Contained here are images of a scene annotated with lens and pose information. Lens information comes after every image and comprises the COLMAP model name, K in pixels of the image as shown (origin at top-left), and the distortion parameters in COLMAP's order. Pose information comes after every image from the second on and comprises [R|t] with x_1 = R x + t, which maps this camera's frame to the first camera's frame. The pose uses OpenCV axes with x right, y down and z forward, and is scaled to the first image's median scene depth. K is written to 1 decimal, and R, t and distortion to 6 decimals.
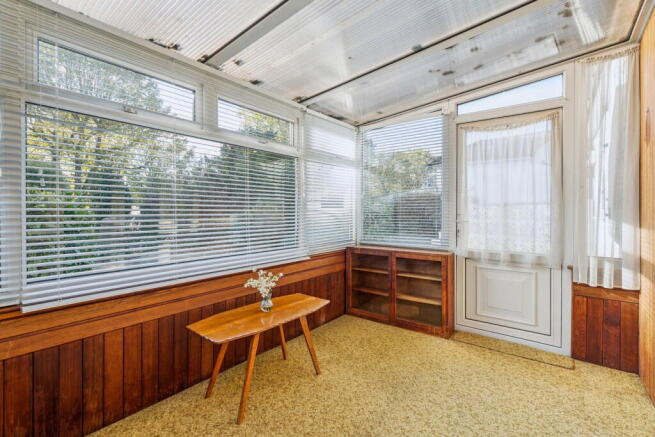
lens RADIAL K [[293.0, 0, 327.2], [0, 293.0, 211.7], [0, 0, 1]] dist [-0.001634, 0.000027]
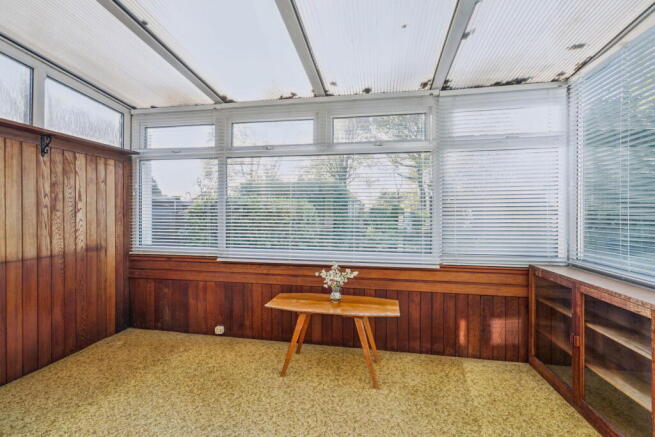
lens RADIAL K [[293.0, 0, 327.2], [0, 293.0, 211.7], [0, 0, 1]] dist [-0.001634, 0.000027]
pose [[0.484416, -0.004049, -0.874829, 0.712733], [-0.004787, 0.999962, -0.007279, 0.006597], [0.874825, 0.007713, 0.484378, 0.419341]]
